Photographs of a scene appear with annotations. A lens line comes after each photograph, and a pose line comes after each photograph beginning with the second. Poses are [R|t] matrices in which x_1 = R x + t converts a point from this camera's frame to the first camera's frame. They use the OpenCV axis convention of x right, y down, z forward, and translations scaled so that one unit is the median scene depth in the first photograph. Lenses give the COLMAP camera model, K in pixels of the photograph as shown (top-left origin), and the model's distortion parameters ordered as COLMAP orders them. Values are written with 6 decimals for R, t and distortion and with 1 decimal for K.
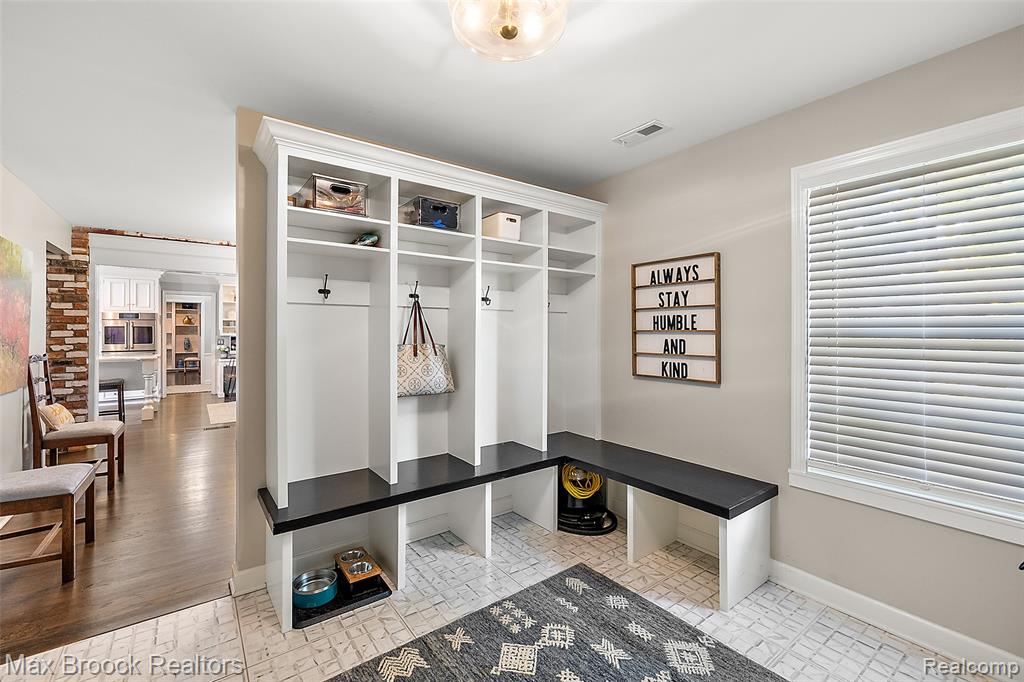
lens RADIAL K [[433.8, 0, 507.2], [0, 433.8, 333.4], [0, 0, 1]] dist [0.000787, 0.000187]
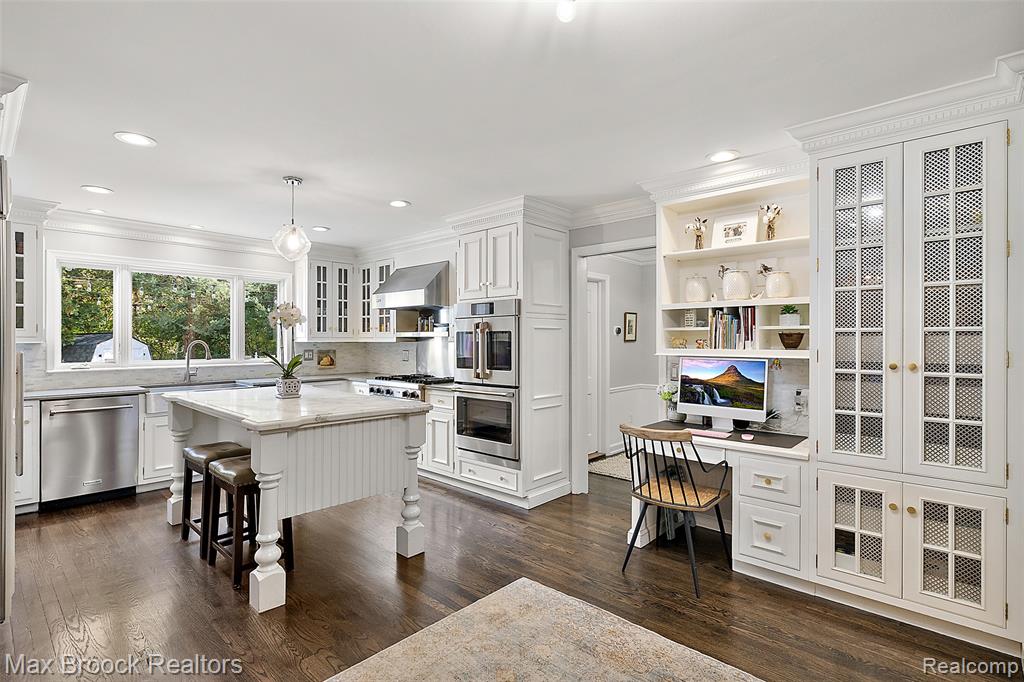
lens RADIAL K [[498.7, 0, 512.0], [0, 498.7, 341.0], [0, 0, 1]] dist [0.000905, 0.000555]
pose [[0.186888, 0.000406, -0.982381, -0.336697], [-0.005295, 0.999986, -0.000595, -0.005896], [0.982367, 0.005313, 0.186887, 0.921009]]
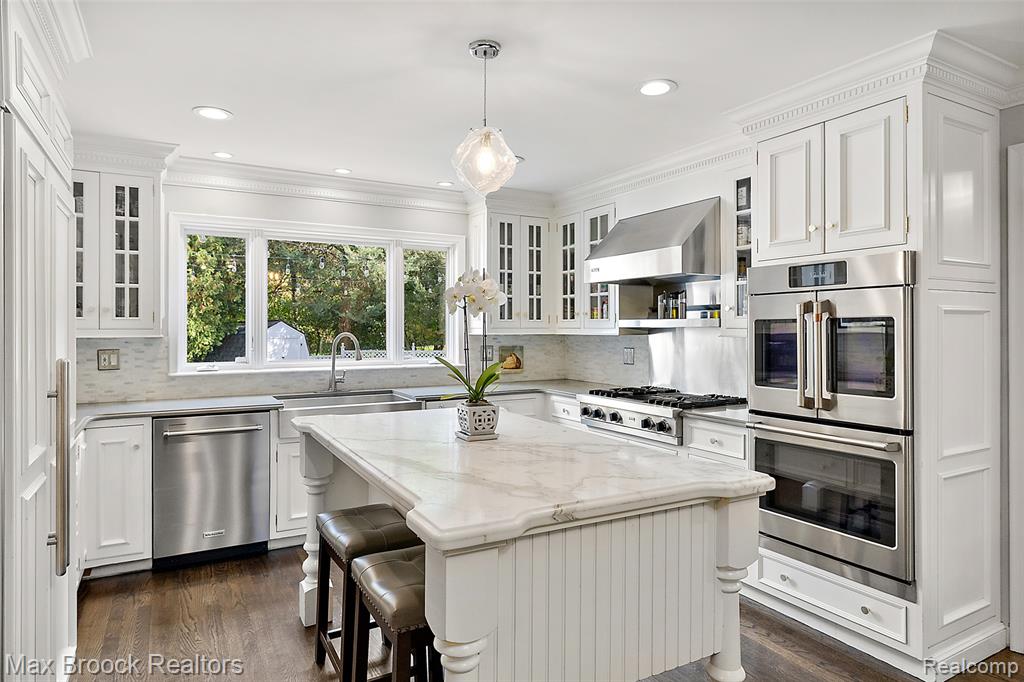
lens RADIAL K [[612.2, 0, 512.5], [0, 612.2, 329.8], [0, 0, 1]] dist [-0.004088, -0.000911]
pose [[-0.123145, 0.002151, -0.992386, -0.505419], [-0.005063, 0.999983, 0.002796, -0.009875], [0.992376, 0.005369, -0.123132, 0.864469]]
